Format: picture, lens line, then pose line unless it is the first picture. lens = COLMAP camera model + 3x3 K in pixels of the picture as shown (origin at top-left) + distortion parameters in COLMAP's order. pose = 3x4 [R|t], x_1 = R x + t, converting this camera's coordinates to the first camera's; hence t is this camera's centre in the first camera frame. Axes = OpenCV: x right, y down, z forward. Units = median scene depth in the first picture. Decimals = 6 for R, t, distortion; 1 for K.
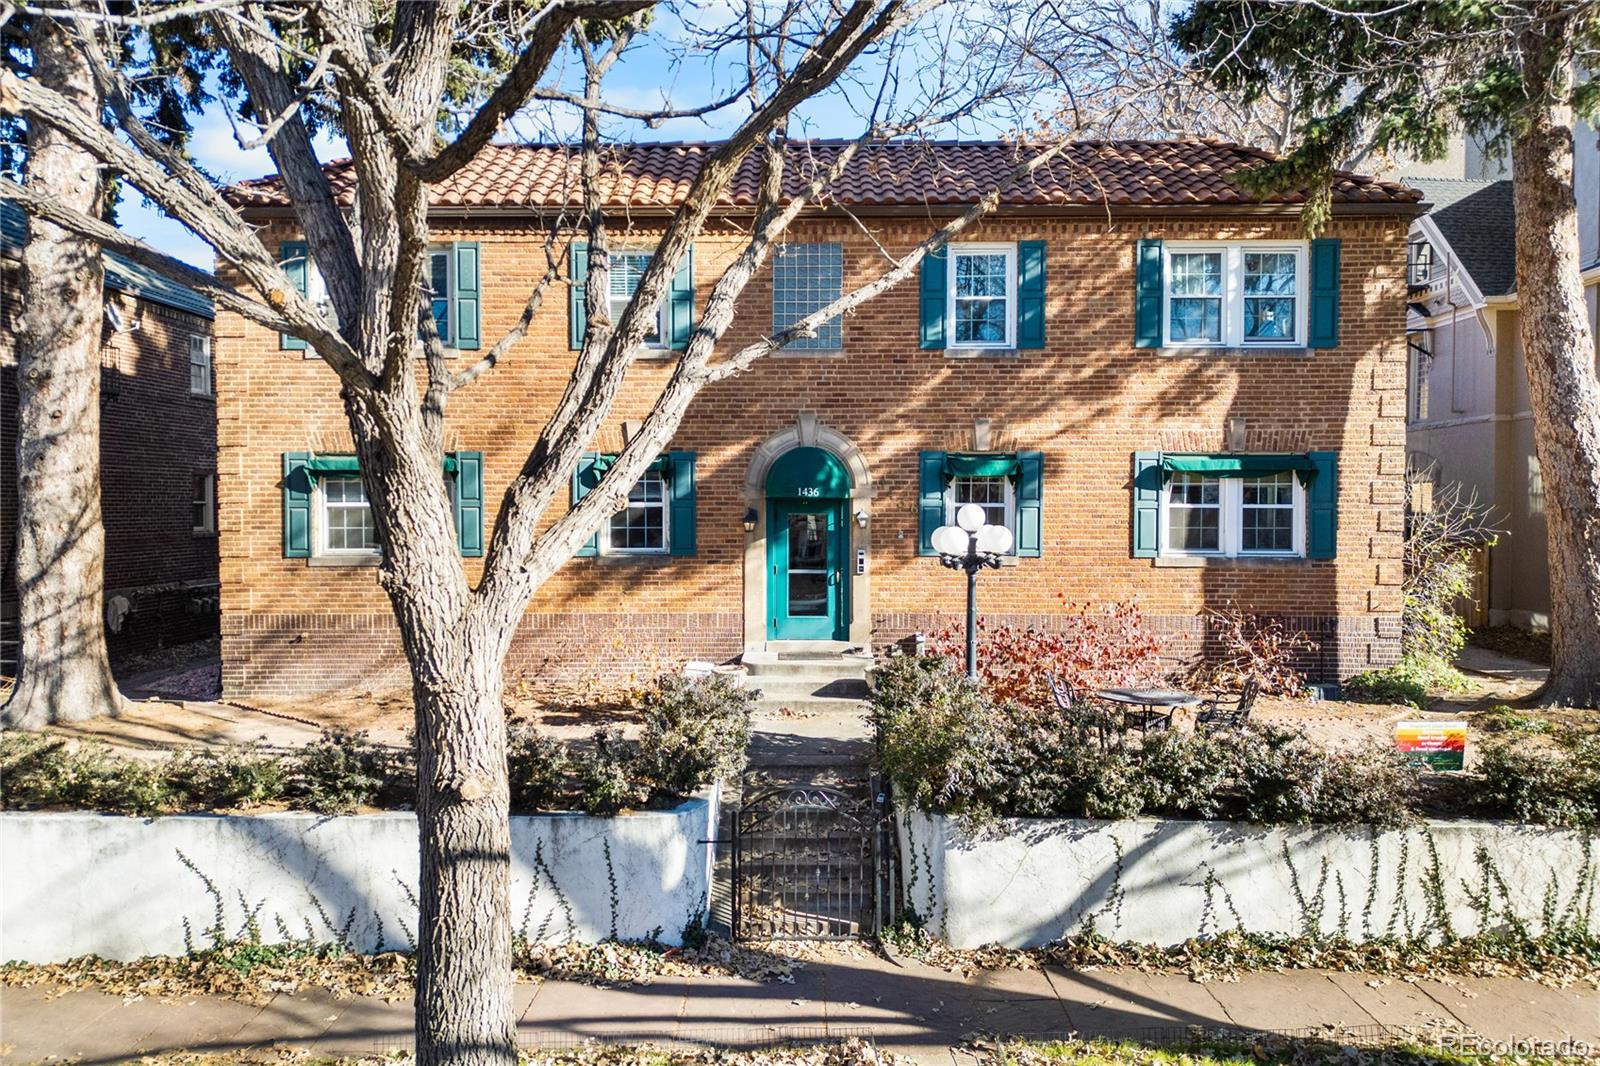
lens RADIAL K [[1188.3, 0, 758.0], [0, 1188.3, 531.4], [0, 0, 1]] dist [0.061475, -0.063155]
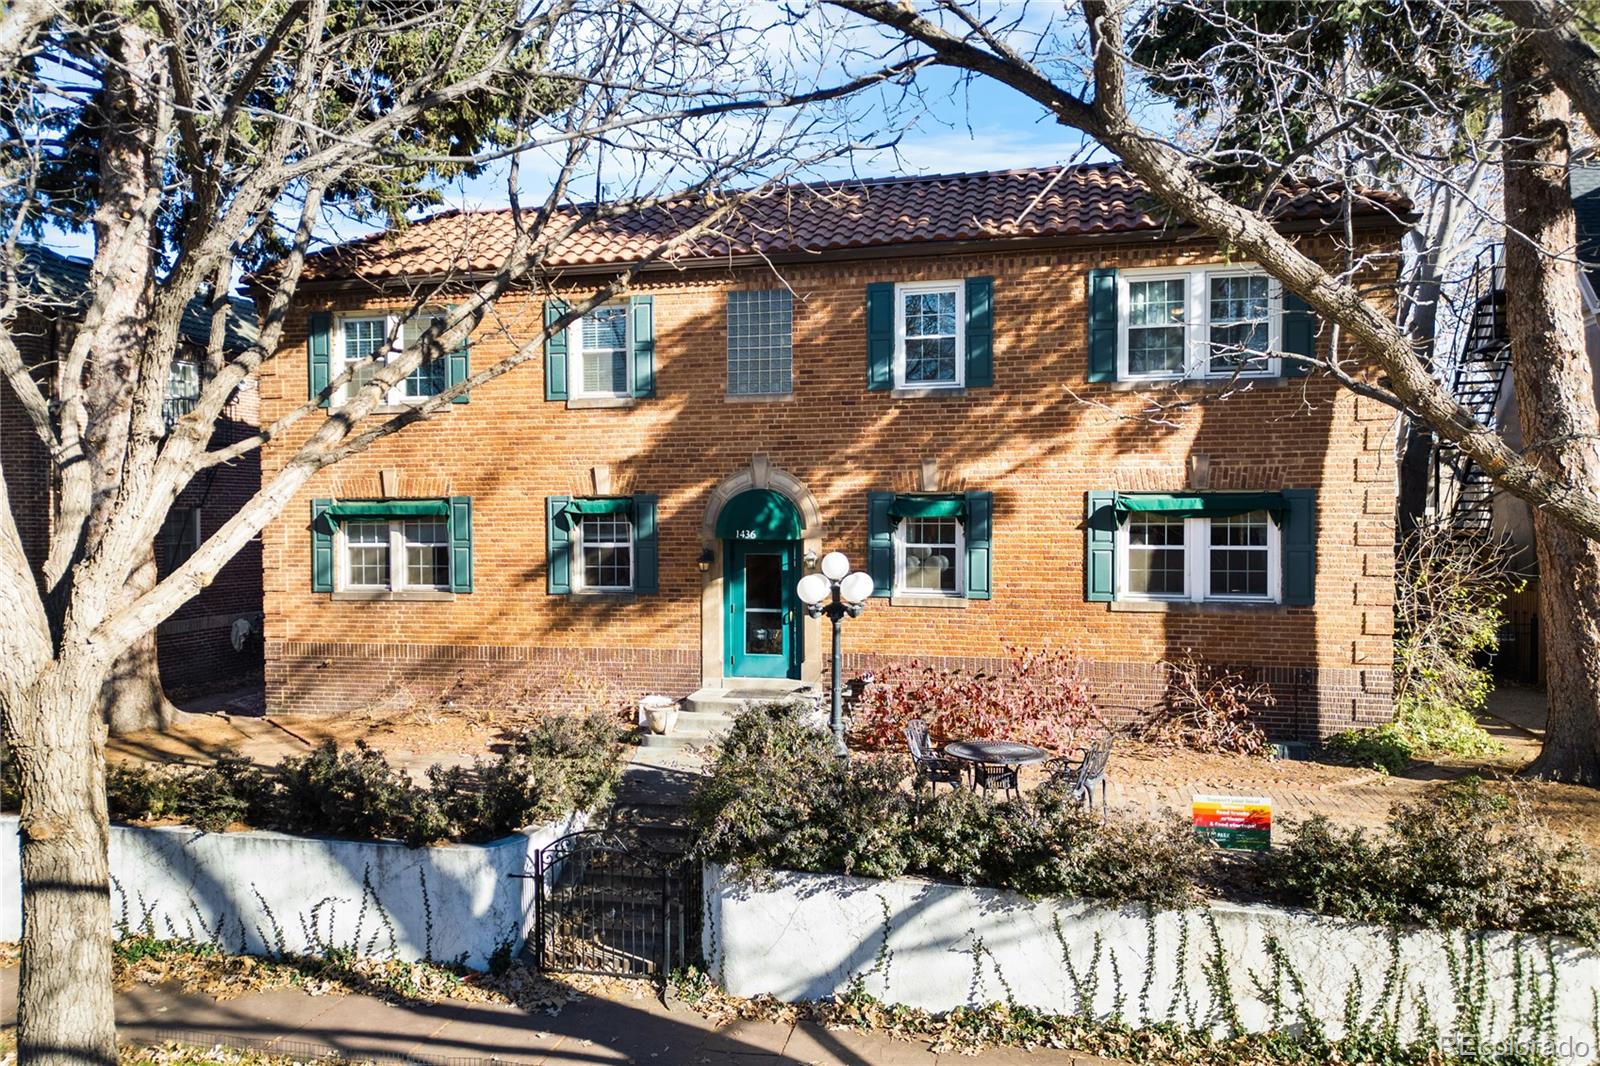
lens RADIAL K [[1188.3, 0, 758.0], [0, 1188.3, 531.4], [0, 0, 1]] dist [0.061475, -0.063155]
pose [[0.971040, -0.002380, -0.238905, 0.311562], [0.000394, 0.999965, -0.008360, -0.028350], [0.238916, 0.008024, 0.971007, 0.007304]]
